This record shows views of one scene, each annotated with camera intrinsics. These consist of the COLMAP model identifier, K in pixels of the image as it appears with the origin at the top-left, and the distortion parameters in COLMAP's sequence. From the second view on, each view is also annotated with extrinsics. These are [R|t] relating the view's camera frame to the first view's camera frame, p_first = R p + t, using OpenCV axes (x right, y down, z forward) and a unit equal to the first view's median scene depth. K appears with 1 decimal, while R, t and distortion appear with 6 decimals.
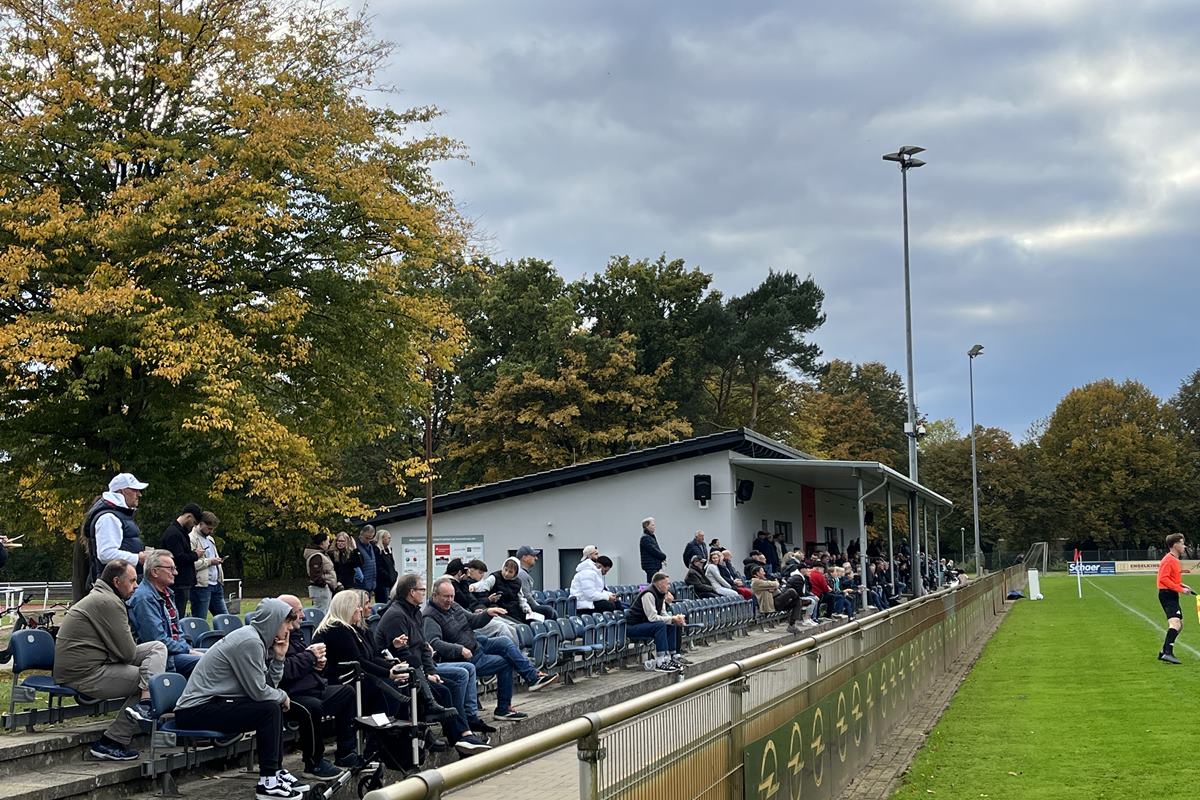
lens RADIAL K [[1511.6, 0, 597.9], [0, 1511.6, 402.1], [0, 0, 1]] dist [-0.017149, 0.000000]
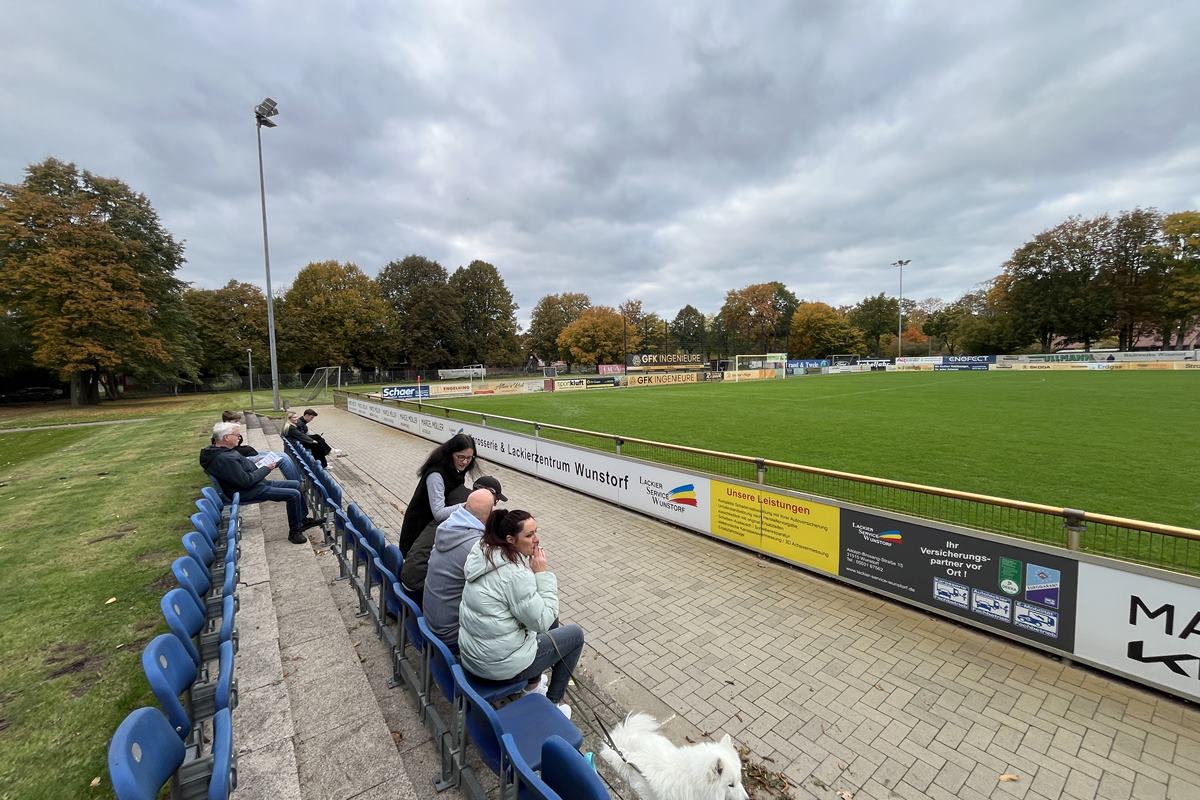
lens RADIAL K [[508.4, 0, 600.2], [0, 508.4, 395.5], [0, 0, 1]] dist [-0.001974, -0.000213]
pose [[0.620874, -0.051926, 0.782189, 0.196272], [-0.062079, 0.991413, 0.115092, 0.087923], [-0.781448, -0.120015, 0.612319, 0.924360]]
